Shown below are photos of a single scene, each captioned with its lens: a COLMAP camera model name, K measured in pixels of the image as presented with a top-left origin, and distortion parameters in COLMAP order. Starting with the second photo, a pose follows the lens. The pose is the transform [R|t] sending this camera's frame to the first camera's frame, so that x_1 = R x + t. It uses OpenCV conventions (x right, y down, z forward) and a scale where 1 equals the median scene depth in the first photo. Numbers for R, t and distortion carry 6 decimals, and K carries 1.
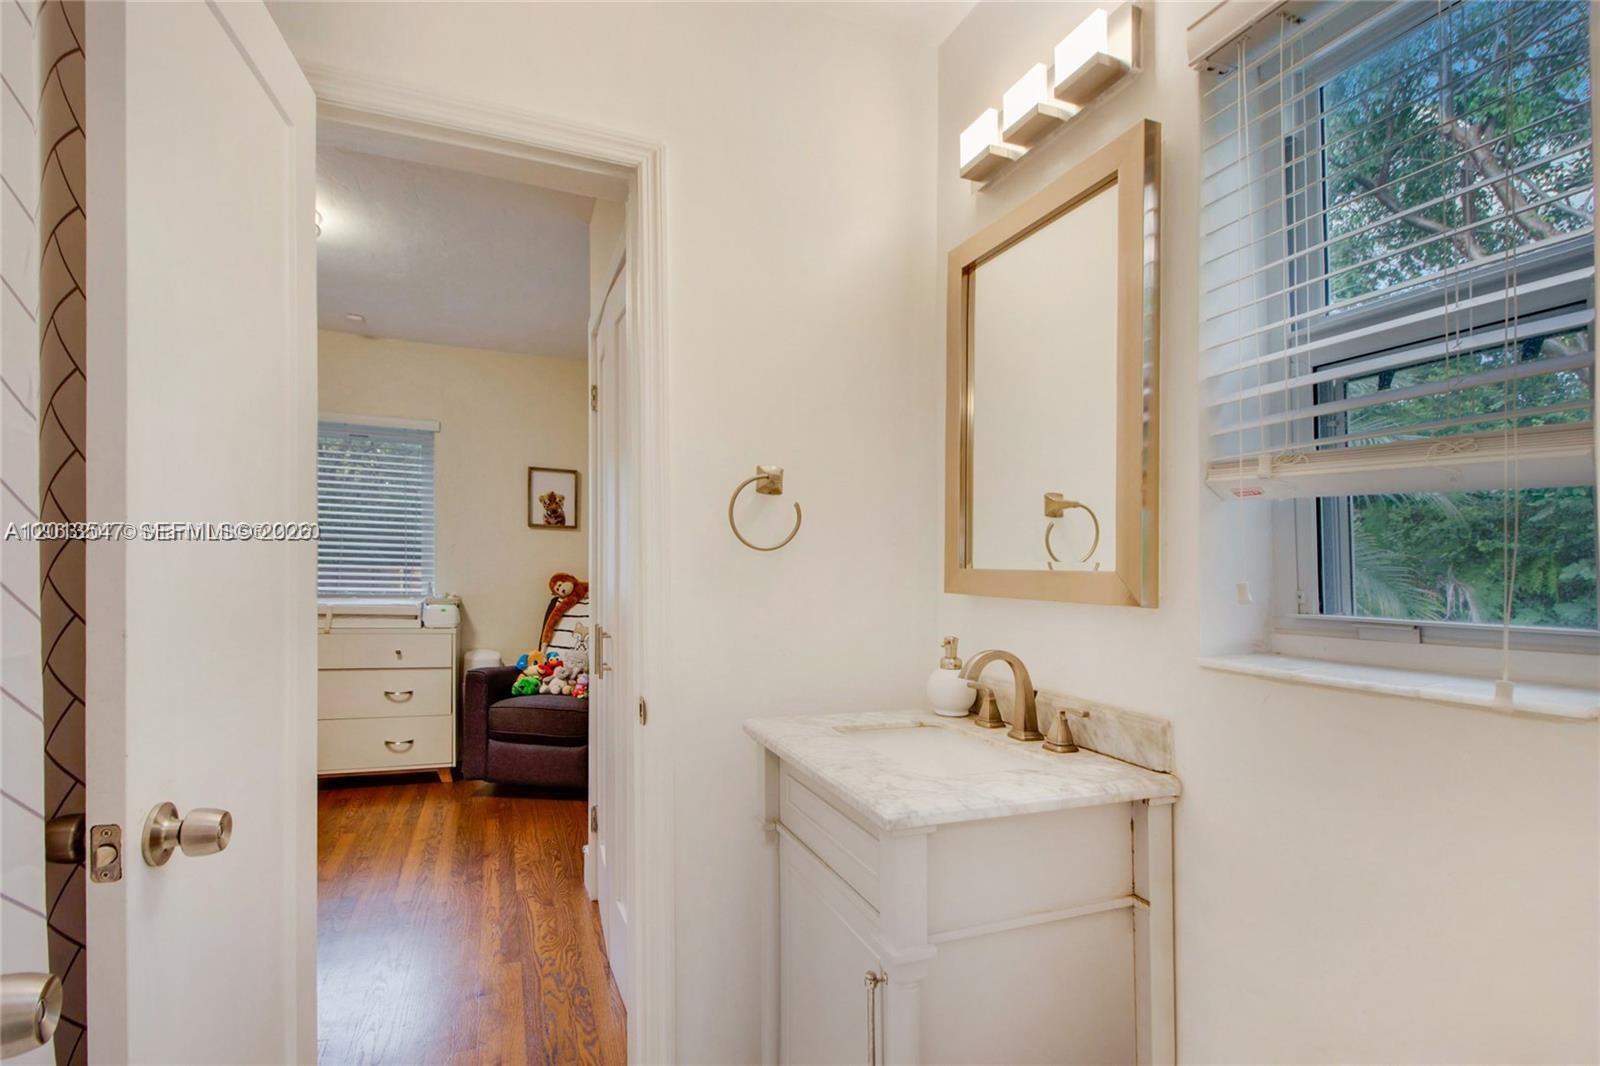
lens RADIAL K [[741.8, 0, 799.4], [0, 741.8, 544.2], [0, 0, 1]] dist [-0.000607, 0.000014]
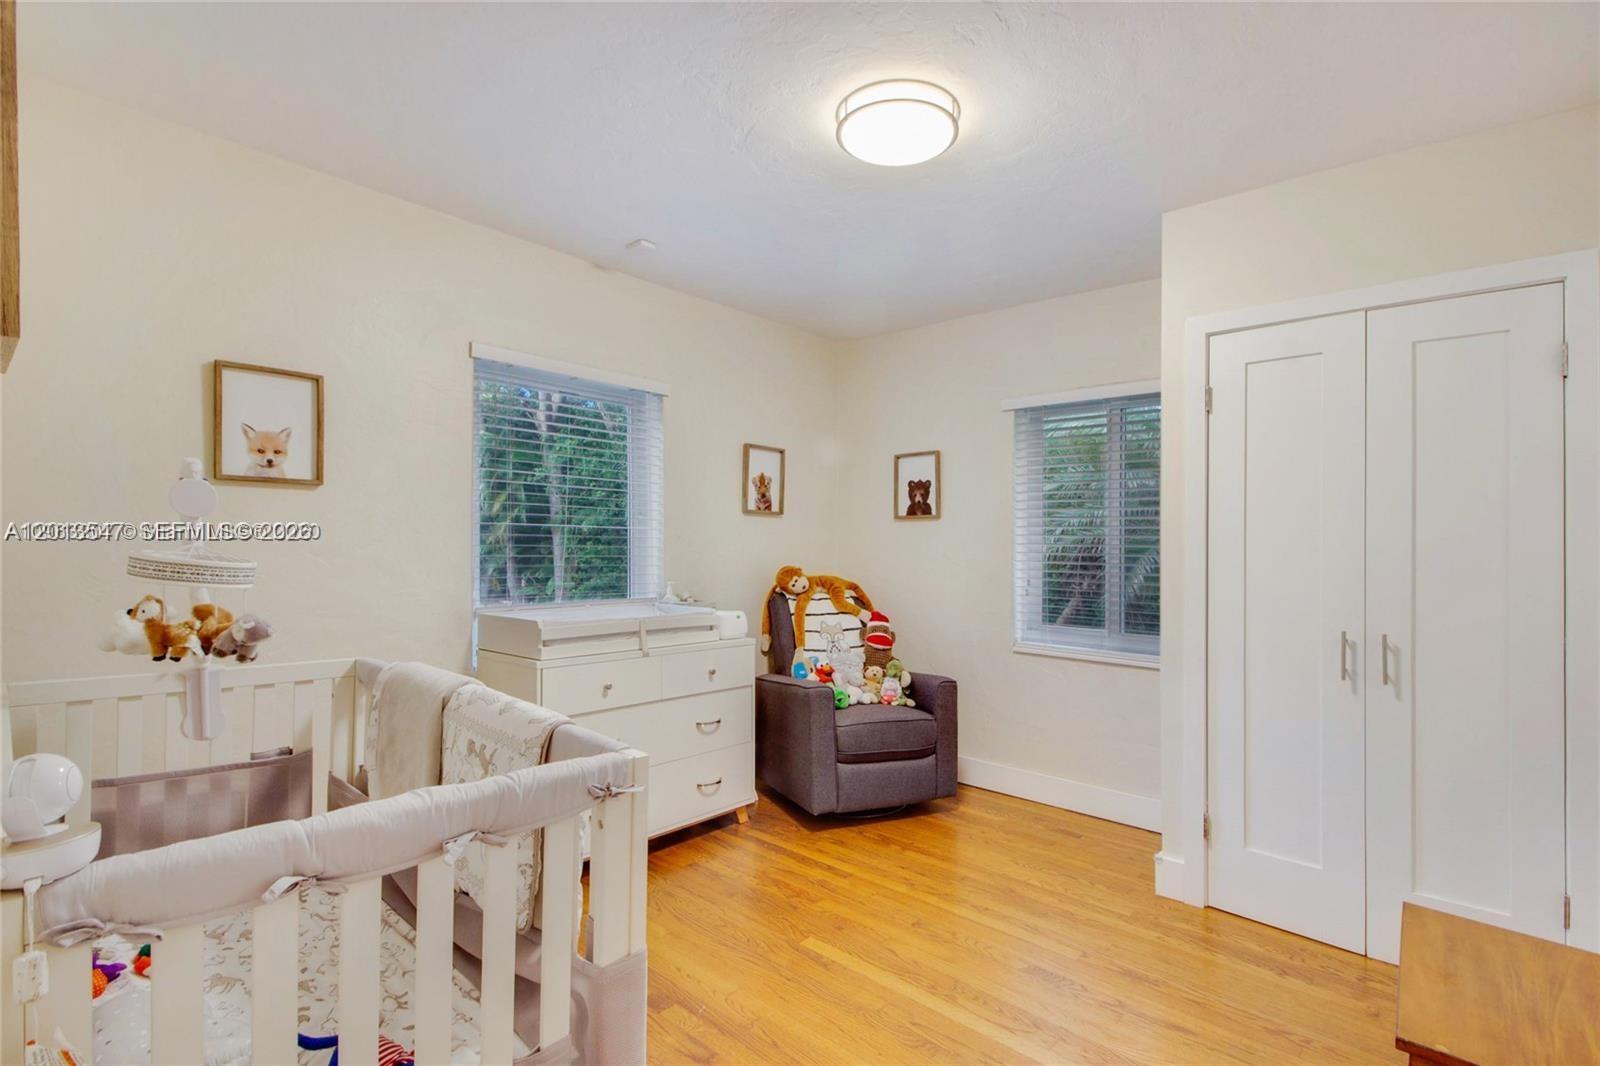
lens RADIAL K [[741.8, 0, 798.1], [0, 741.8, 528.3], [0, 0, 1]] dist [-0.000607, 0.000014]
pose [[0.905835, -0.000960, 0.423629, -0.672995], [-0.006607, 0.999844, 0.016392, -0.020734], [-0.423578, -0.017647, 0.905688, 0.196456]]
